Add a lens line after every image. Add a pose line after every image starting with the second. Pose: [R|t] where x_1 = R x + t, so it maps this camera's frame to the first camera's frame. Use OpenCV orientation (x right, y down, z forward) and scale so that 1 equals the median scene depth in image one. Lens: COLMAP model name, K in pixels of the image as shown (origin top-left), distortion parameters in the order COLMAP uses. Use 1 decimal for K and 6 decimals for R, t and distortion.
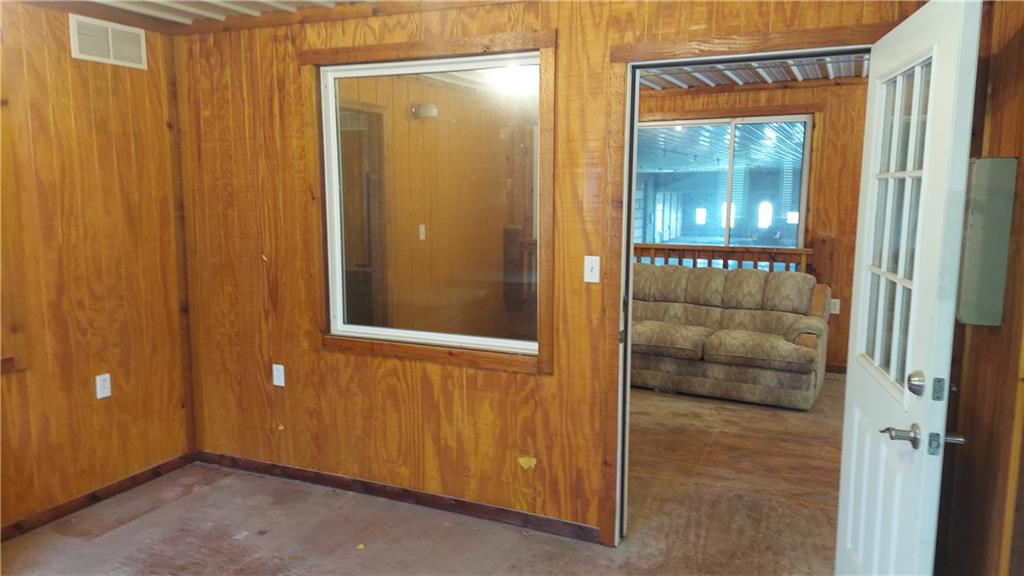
lens RADIAL K [[729.3, 0, 512.0], [0, 729.3, 288.0], [0, 0, 1]] dist [0.083683, -0.106065]
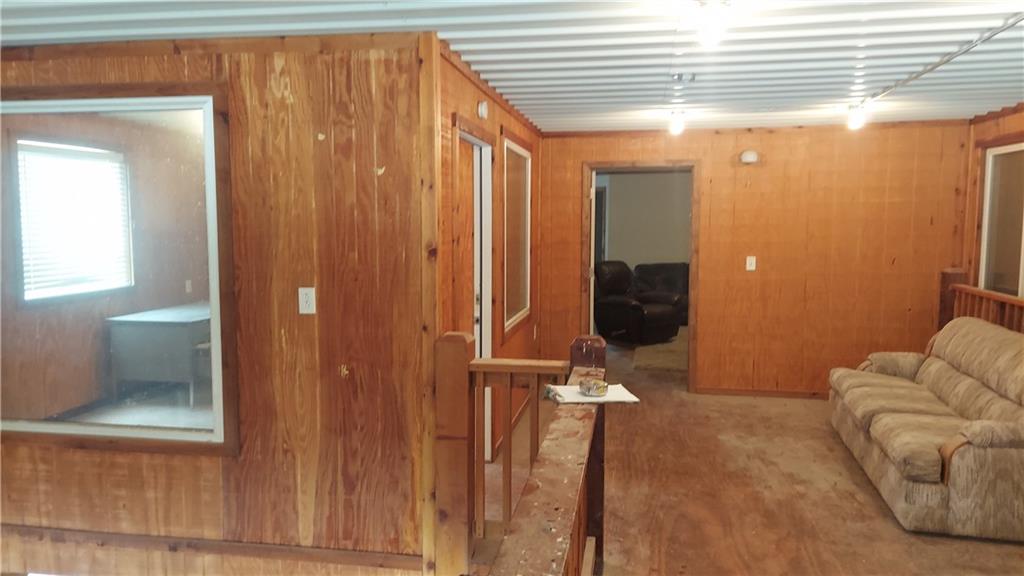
lens RADIAL K [[729.3, 0, 512.0], [0, 729.3, 288.0], [0, 0, 1]] dist [0.083683, -0.106065]
pose [[0.243439, 0.086160, -0.966082, 1.036445], [-0.136389, 0.989191, 0.053852, -0.059180], [0.960279, 0.118653, 0.252559, 0.432327]]
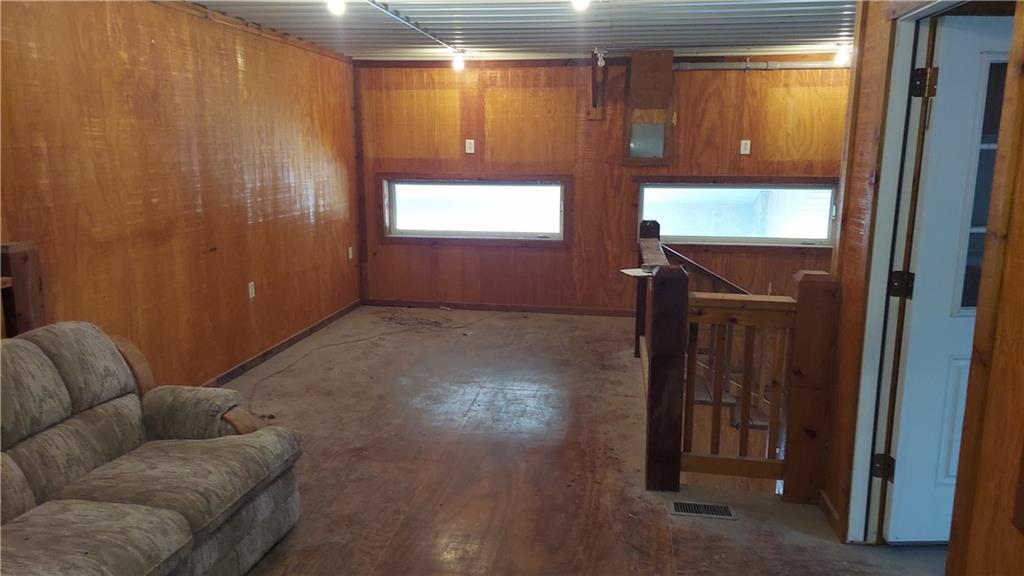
lens RADIAL K [[729.3, 0, 512.0], [0, 729.3, 288.0], [0, 0, 1]] dist [0.083683, -0.106065]
pose [[-0.269905, -0.185305, 0.944888, -0.200823], [0.126767, 0.965928, 0.225642, -0.143171], [-0.954506, 0.180682, -0.237218, 0.982647]]
